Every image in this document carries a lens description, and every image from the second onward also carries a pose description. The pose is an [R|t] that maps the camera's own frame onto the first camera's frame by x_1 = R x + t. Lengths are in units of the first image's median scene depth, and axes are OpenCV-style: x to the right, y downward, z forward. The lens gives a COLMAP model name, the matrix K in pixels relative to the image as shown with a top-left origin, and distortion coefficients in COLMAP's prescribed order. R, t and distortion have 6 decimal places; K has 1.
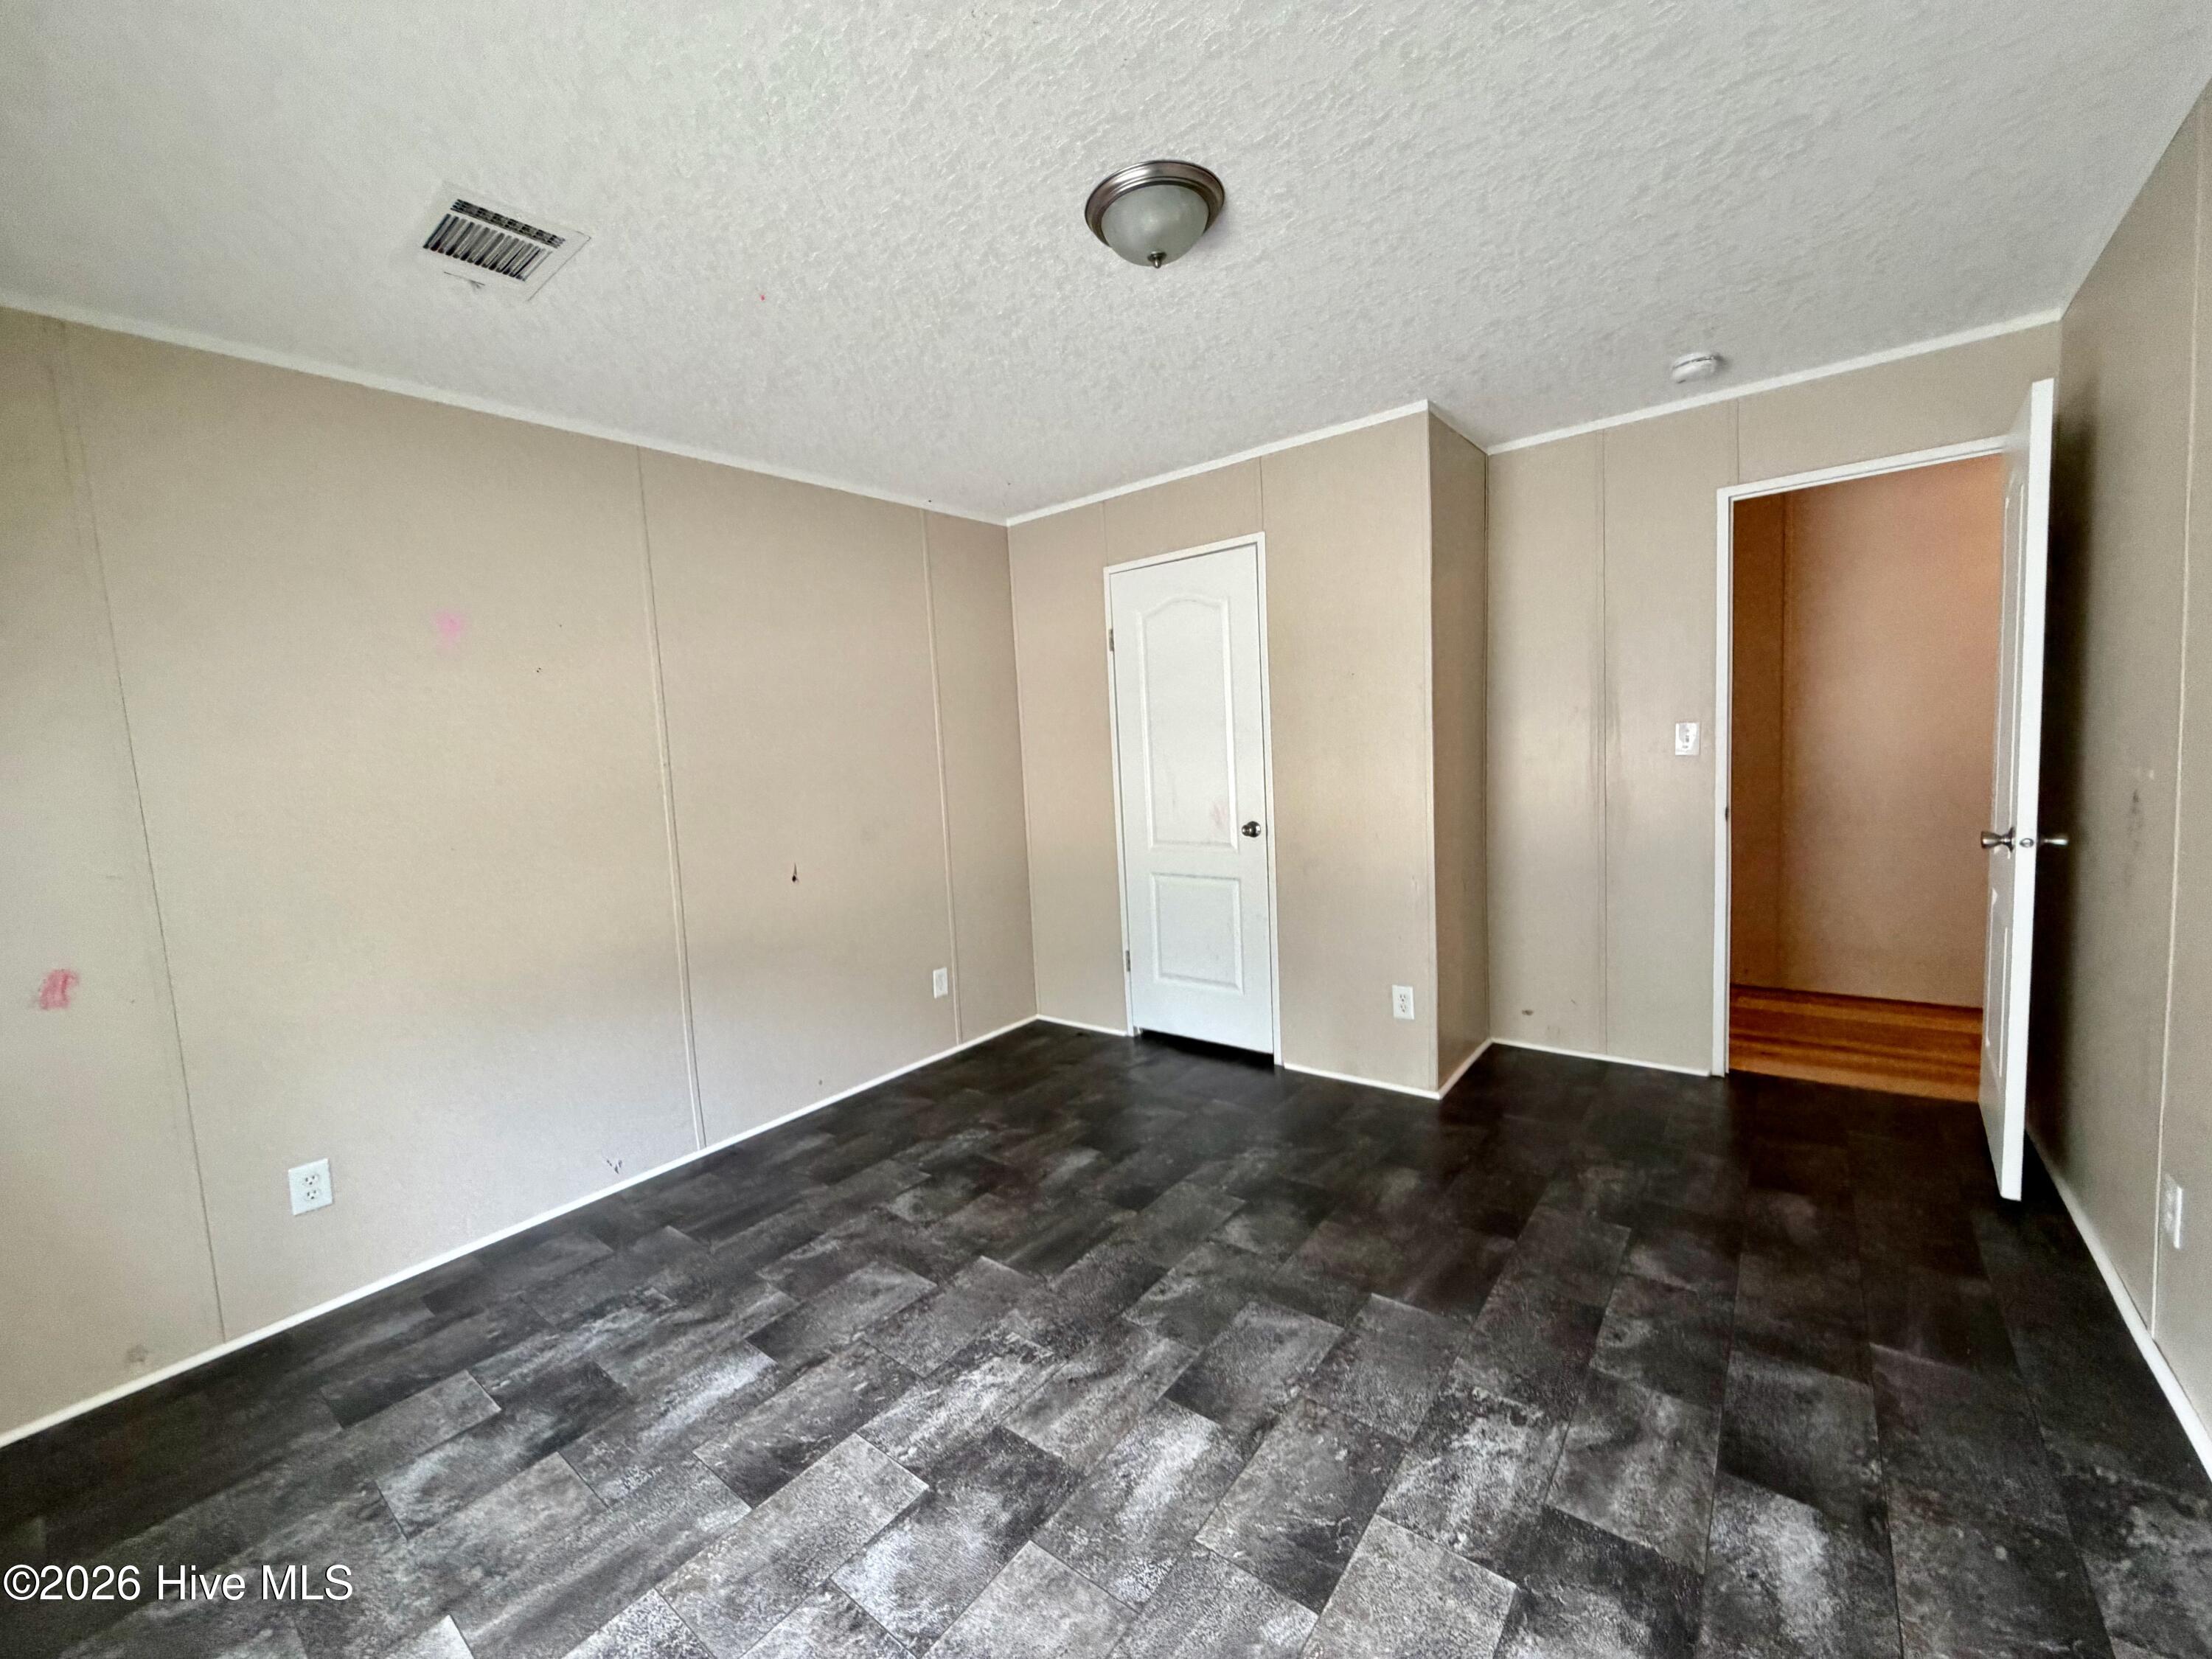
lens RADIAL K [[876.3, 0, 1106.0], [0, 876.3, 830.2], [0, 0, 1]] dist [-0.002042, 0.000131]
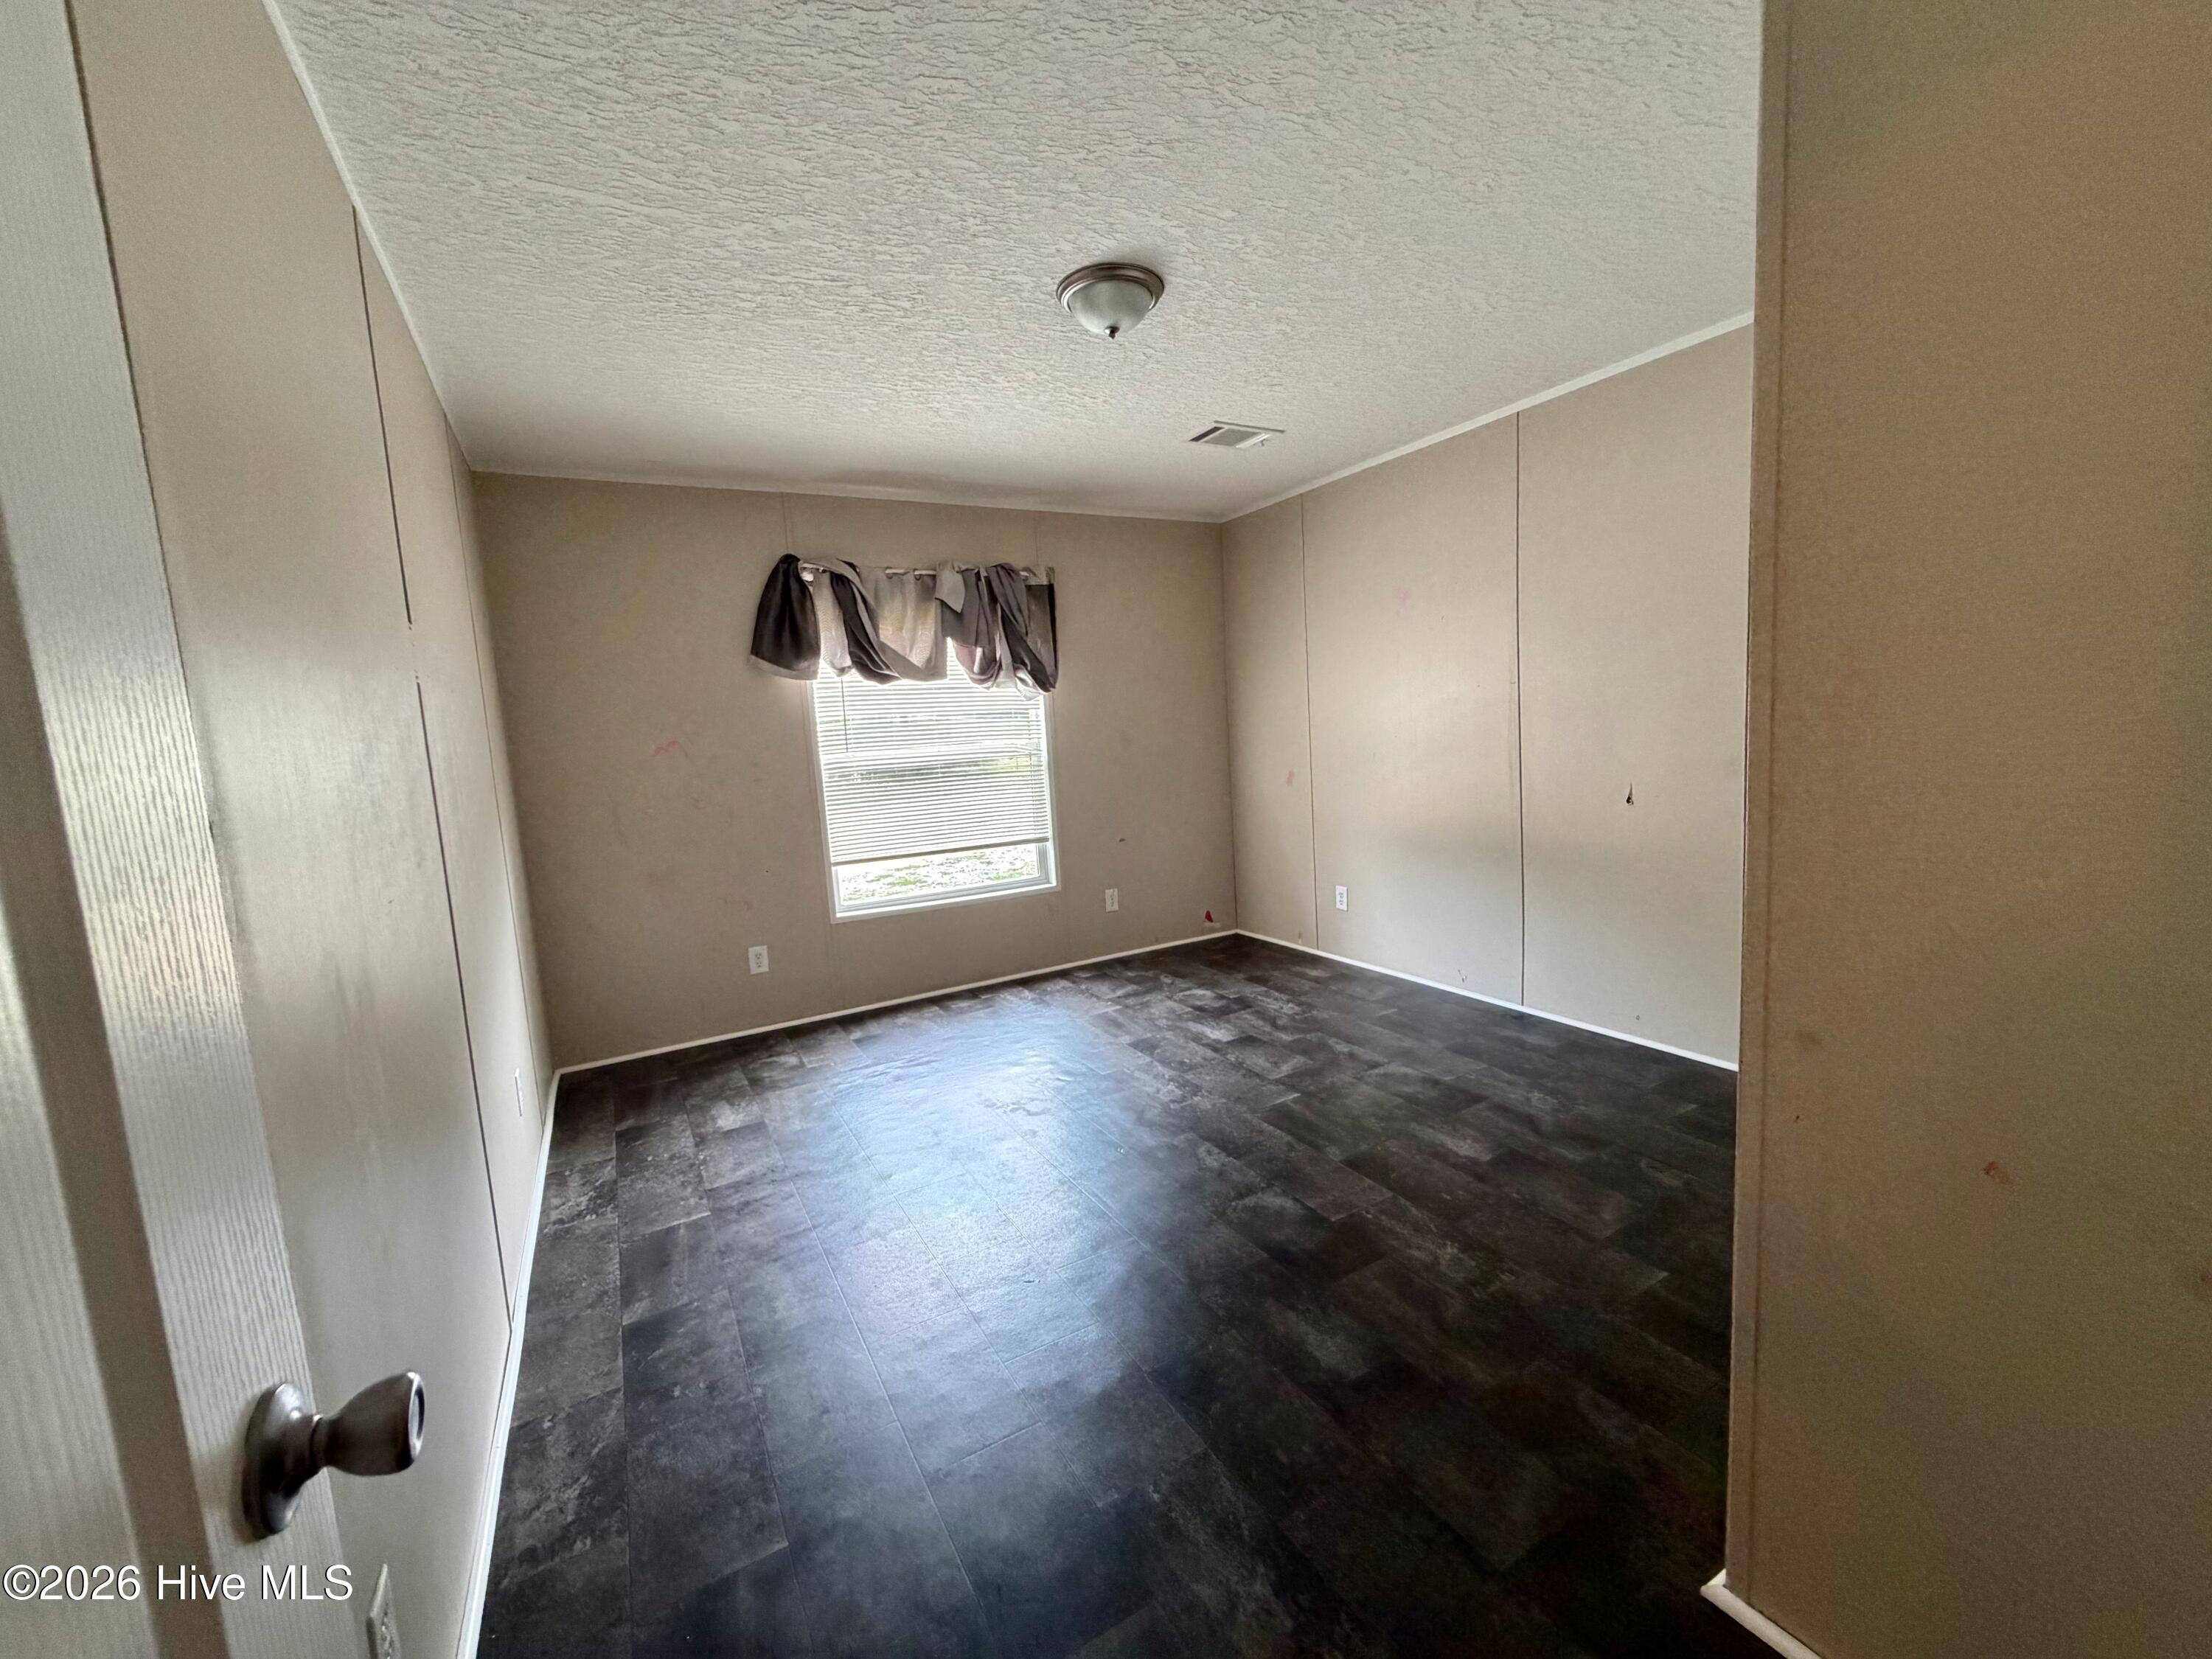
lens RADIAL K [[876.3, 0, 1105.9], [0, 876.3, 825.6], [0, 0, 1]] dist [-0.002042, 0.000131]
pose [[-0.371614, 0.182756, -0.910221, 1.193896], [-0.010434, 0.979549, 0.200936, -0.168167], [0.928329, 0.084167, -0.362108, 1.324951]]
